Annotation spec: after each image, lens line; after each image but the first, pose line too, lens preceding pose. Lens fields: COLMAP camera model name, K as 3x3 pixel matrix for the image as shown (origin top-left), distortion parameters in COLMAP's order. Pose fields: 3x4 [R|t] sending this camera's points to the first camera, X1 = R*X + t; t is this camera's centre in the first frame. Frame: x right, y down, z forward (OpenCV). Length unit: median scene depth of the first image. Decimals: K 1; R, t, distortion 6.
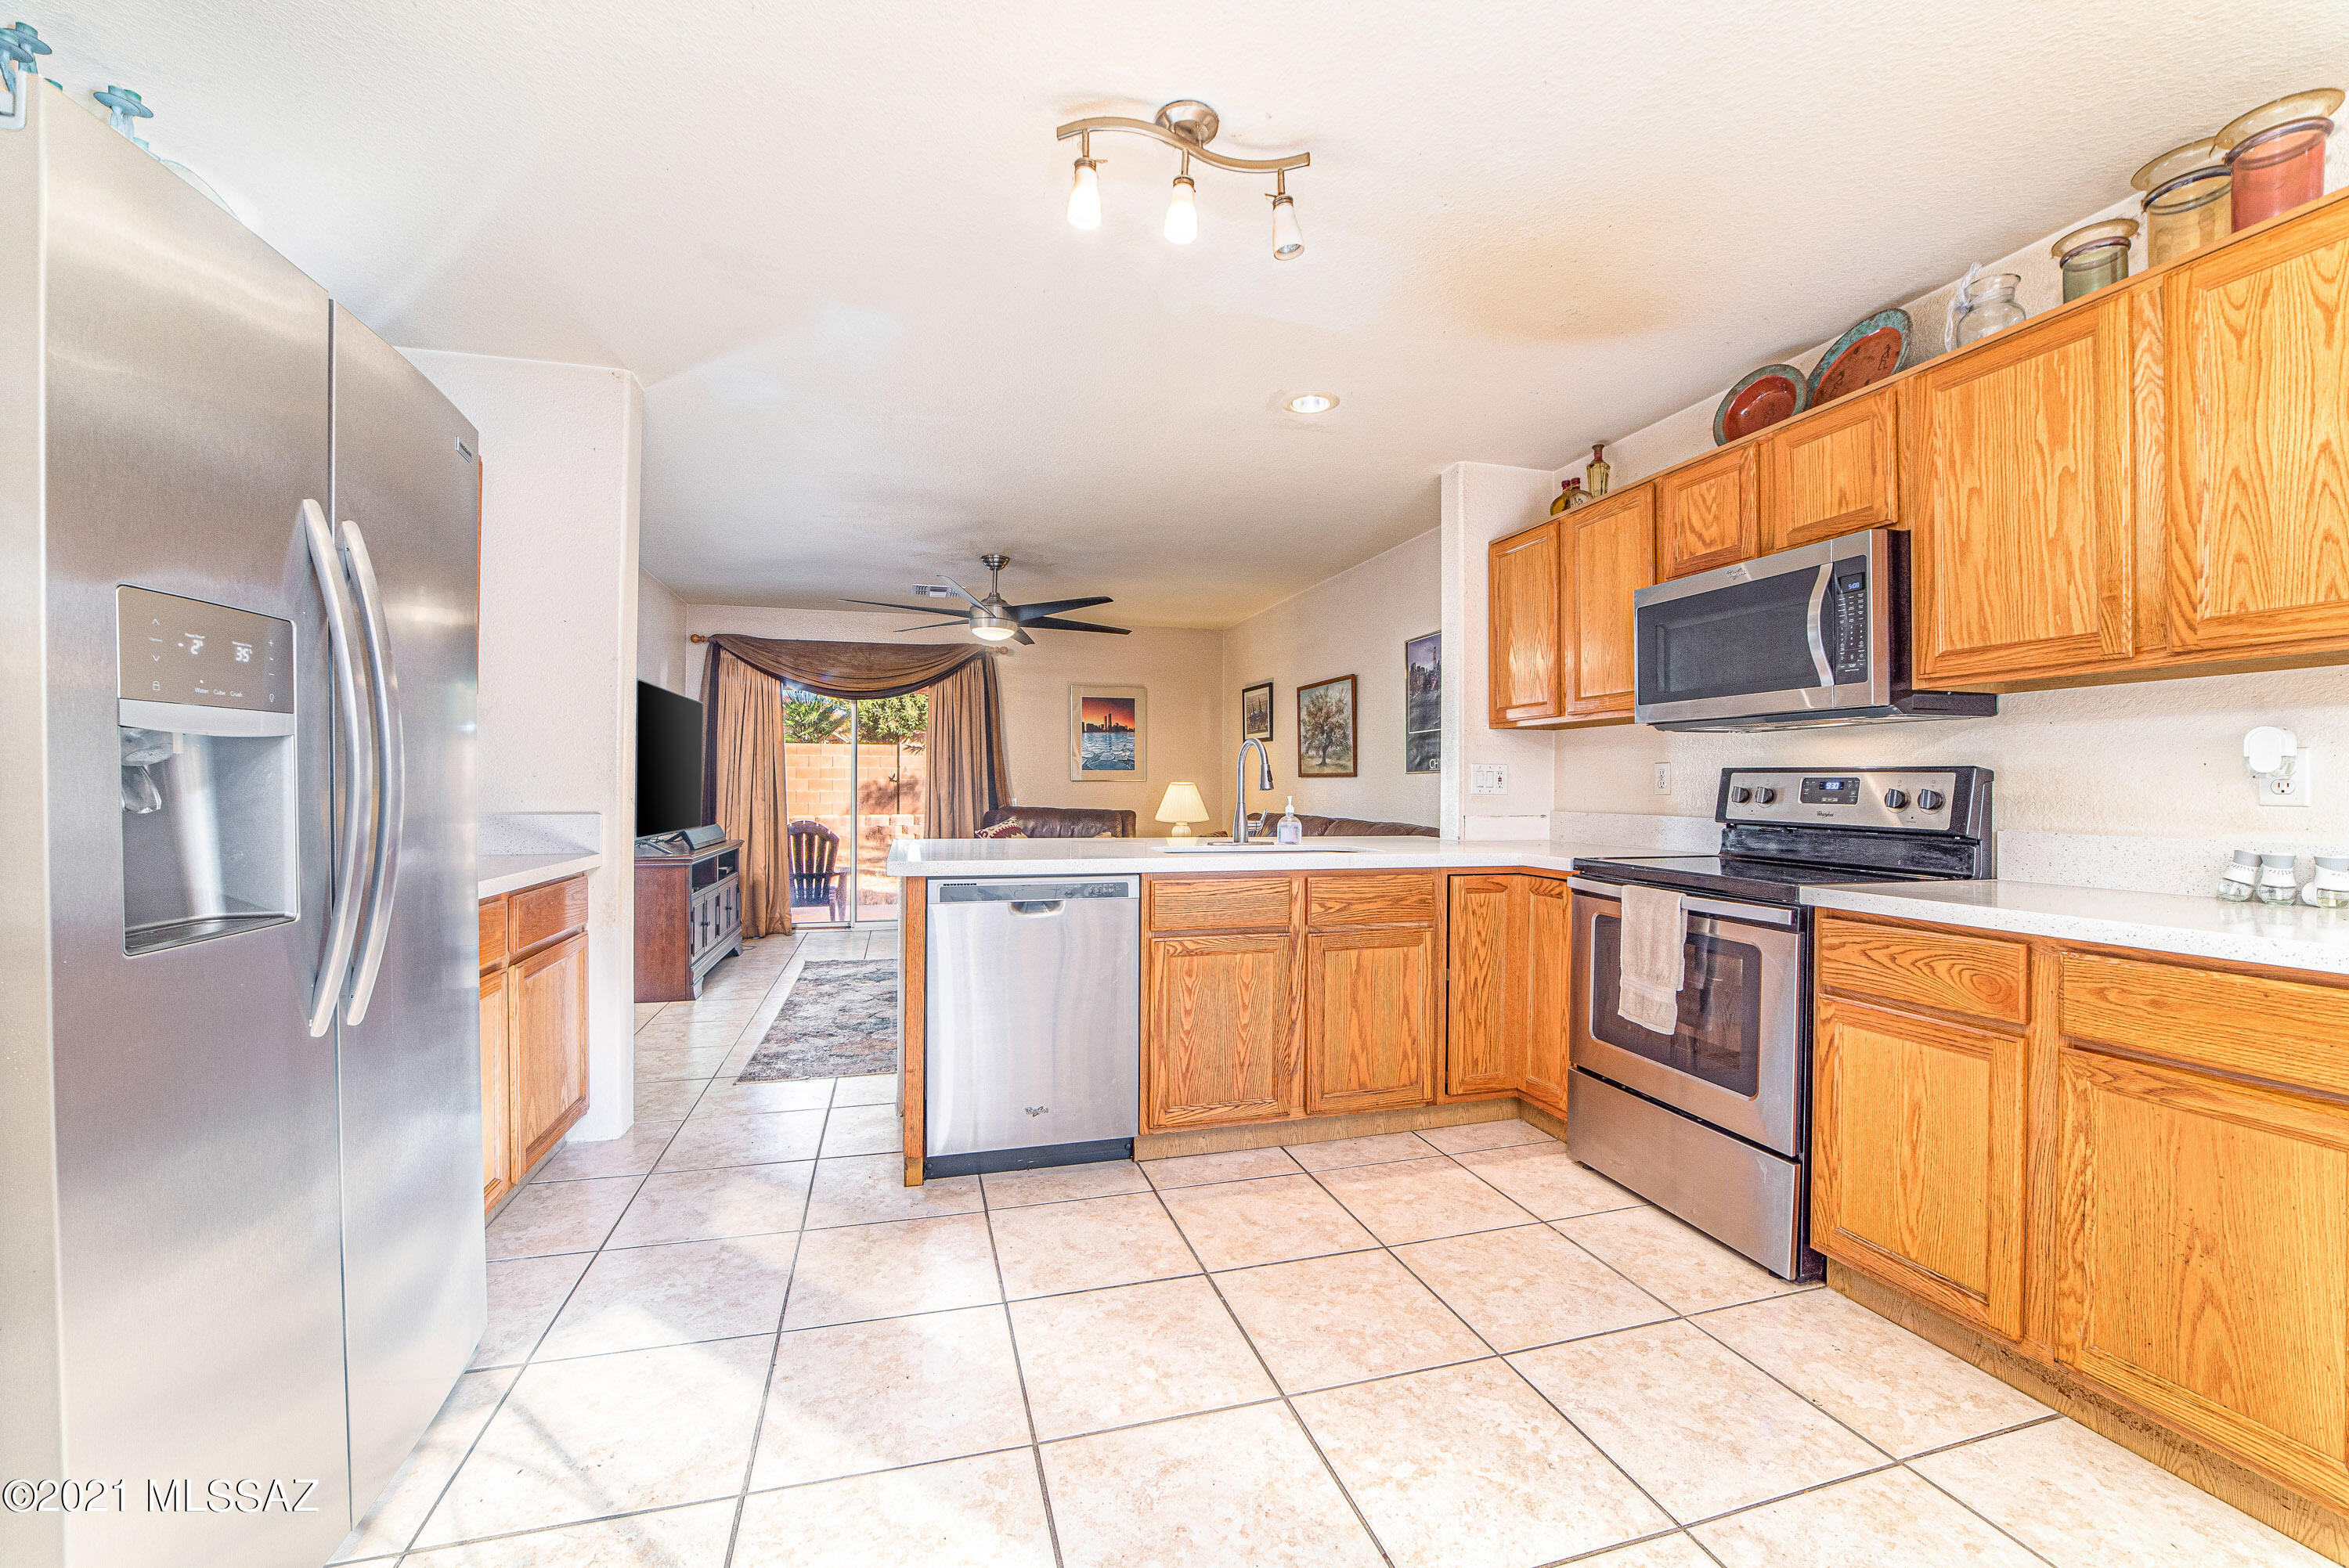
lens RADIAL K [[924.0, 0, 1175.5], [0, 924.0, 776.8], [0, 0, 1]] dist [-0.034557, 0.006797]
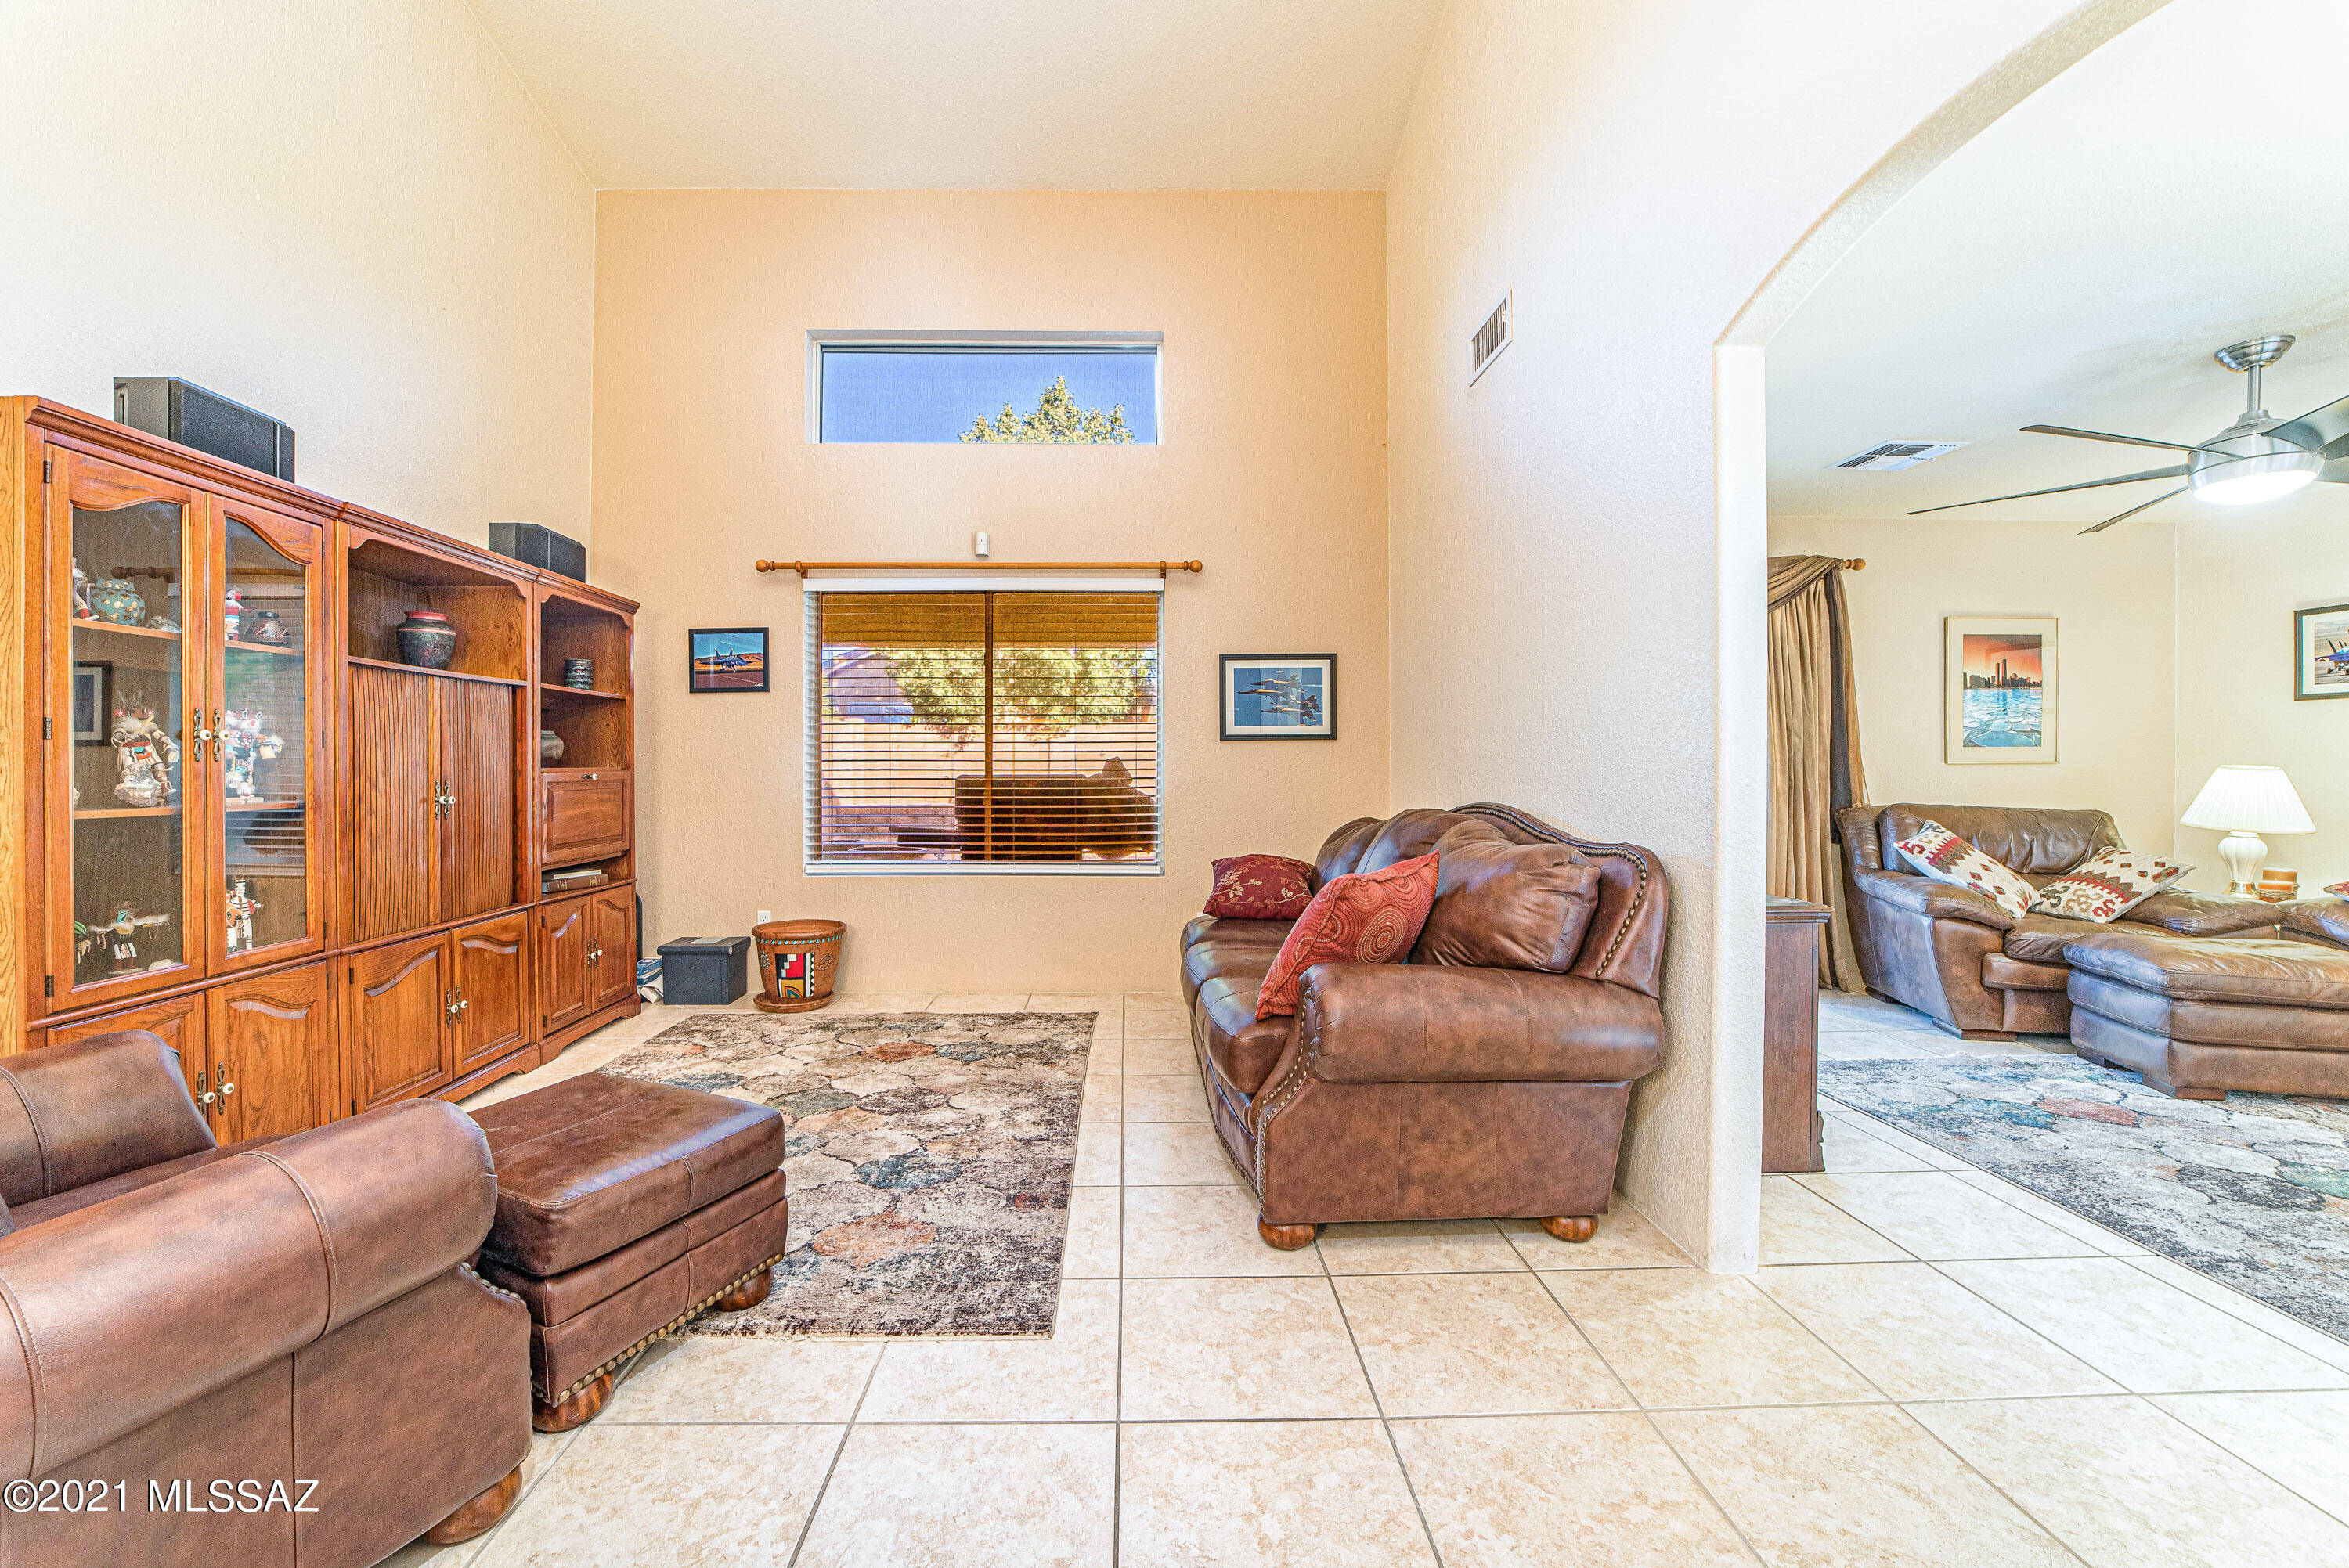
lens RADIAL K [[932.3, 0, 1169.6], [0, 932.3, 767.0], [0, 0, 1]] dist [-0.036875, 0.008542]
pose [[0.966062, -0.003792, -0.258282, -0.521552], [0.006167, 0.999946, 0.008385, -0.002017], [0.258236, -0.009693, 0.966033, 0.262122]]
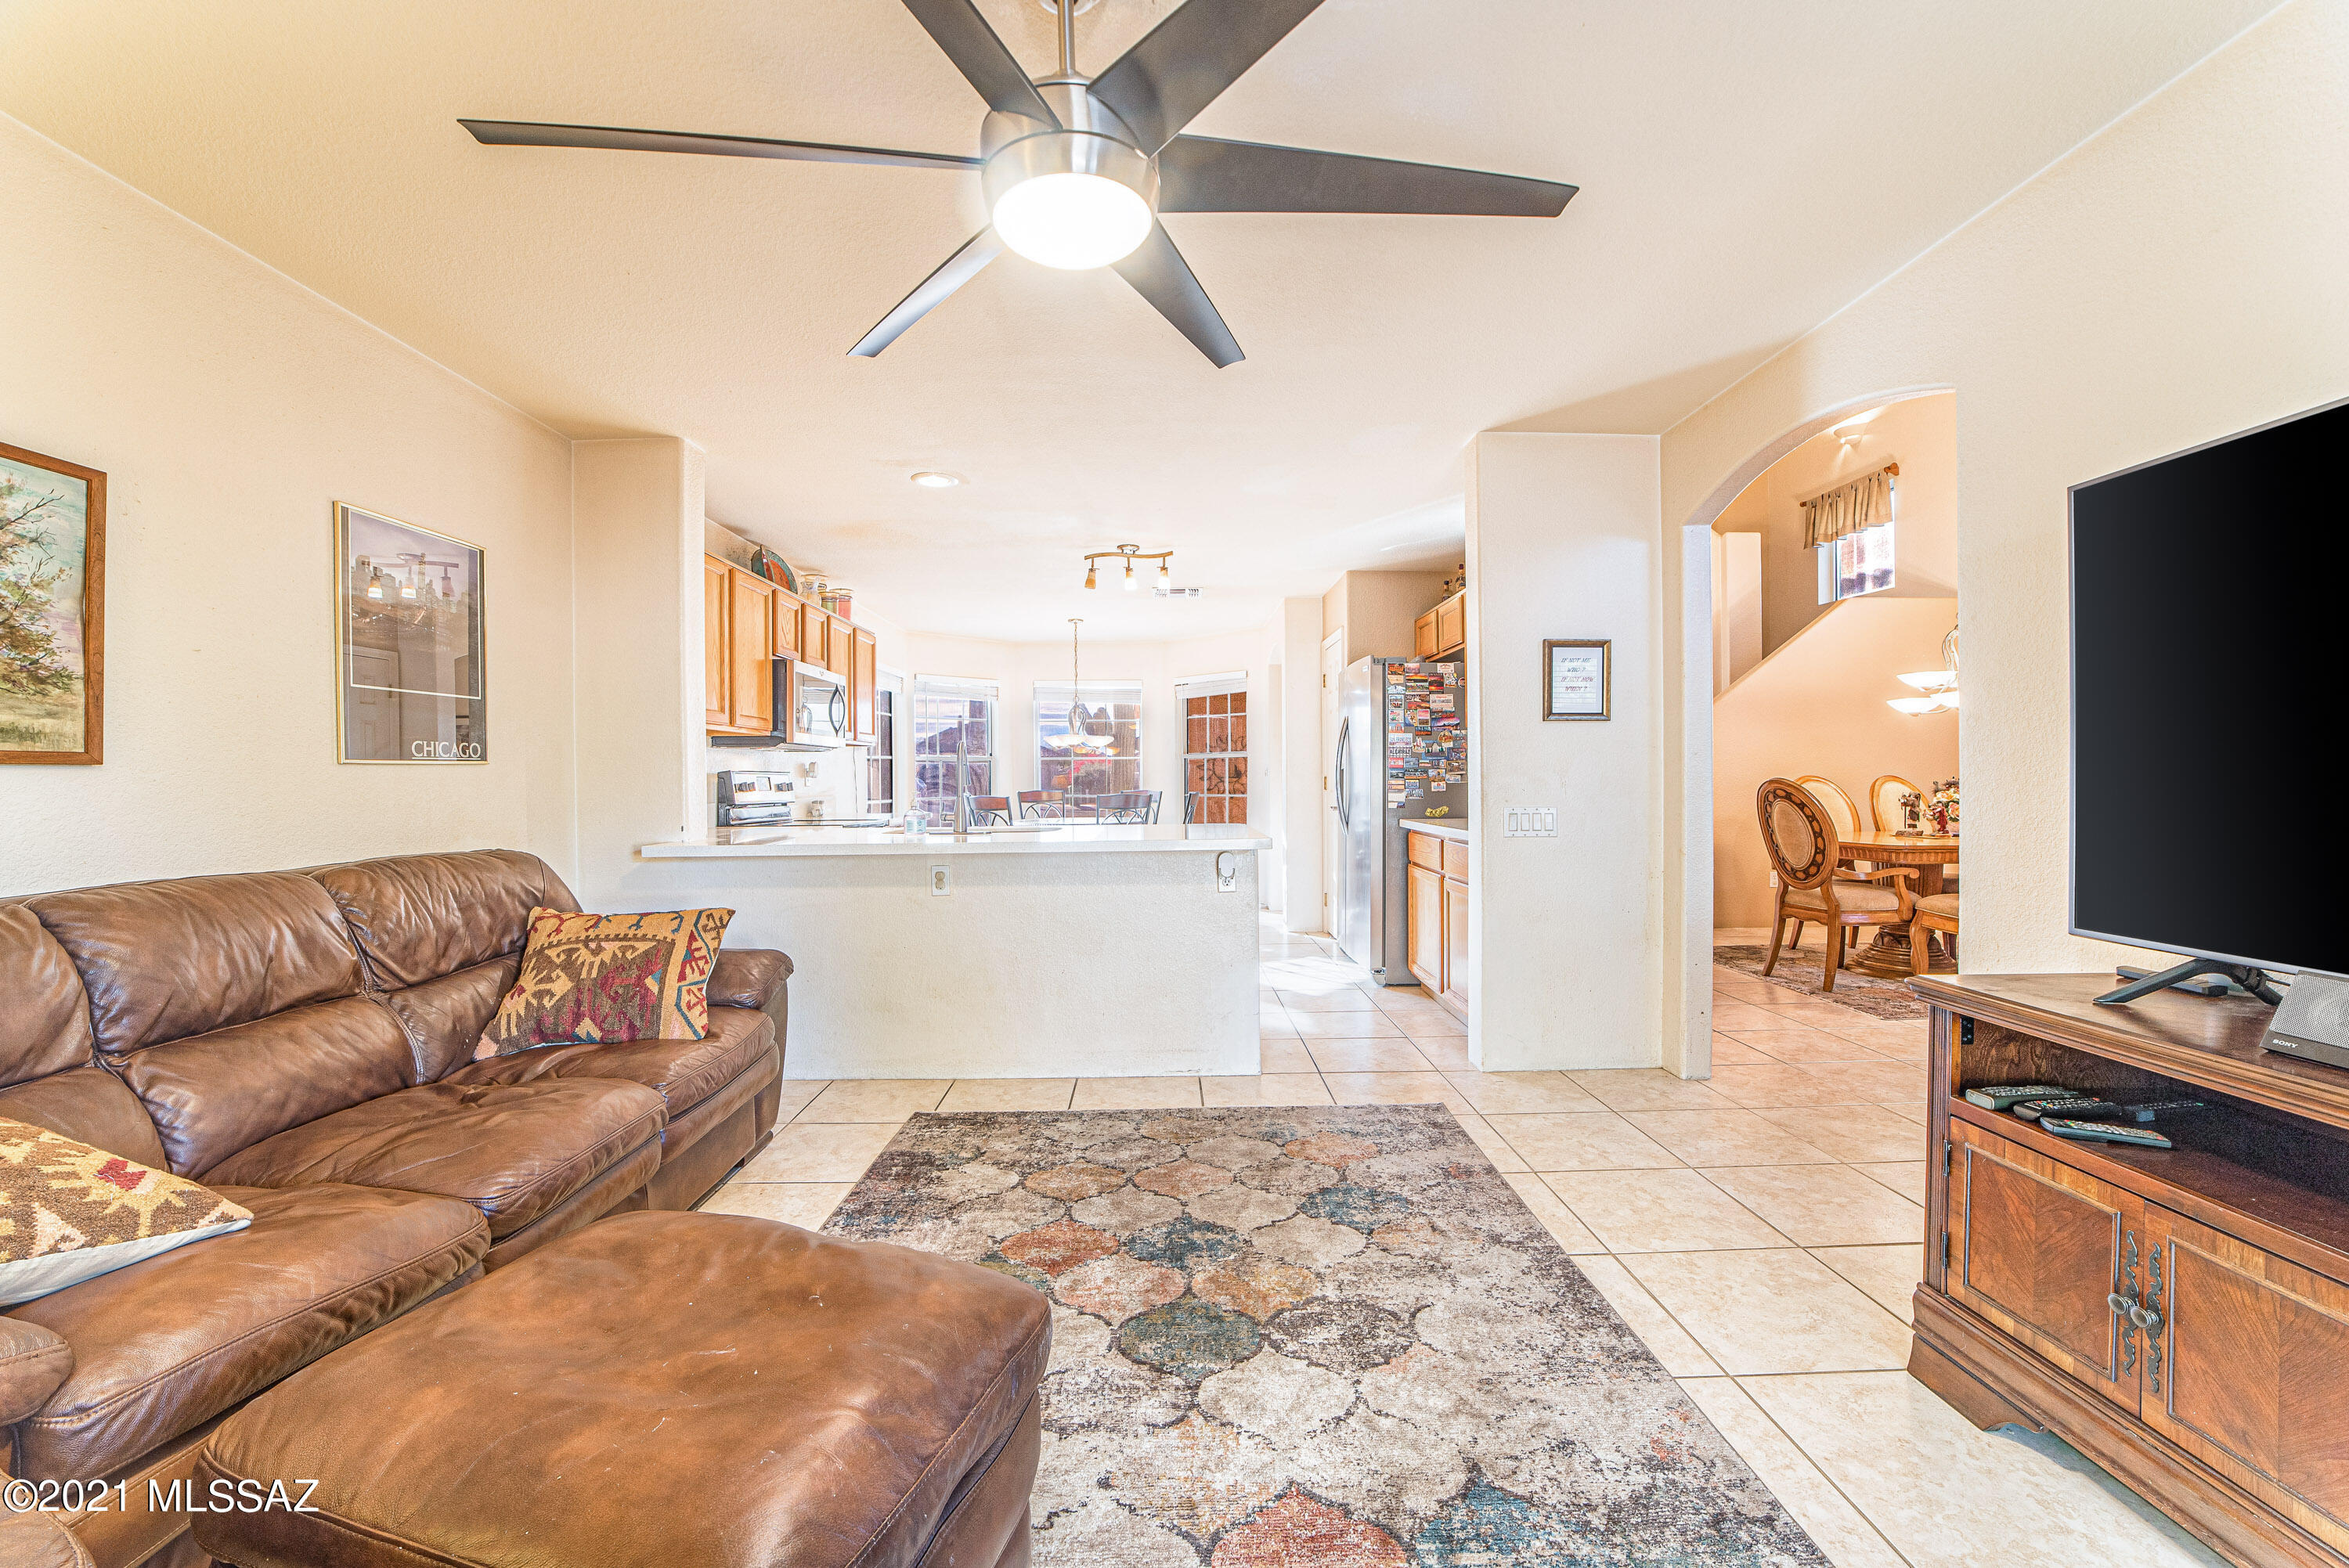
lens RADIAL K [[943.0, 0, 1163.5], [0, 943.0, 776.2], [0, 0, 1]] dist [-0.041837, 0.008045]
pose [[-0.962409, 0.004646, 0.271563, -0.232286], [0.002467, 0.999962, -0.008365, 0.006501], [-0.271592, -0.007380, -0.962384, 0.982792]]
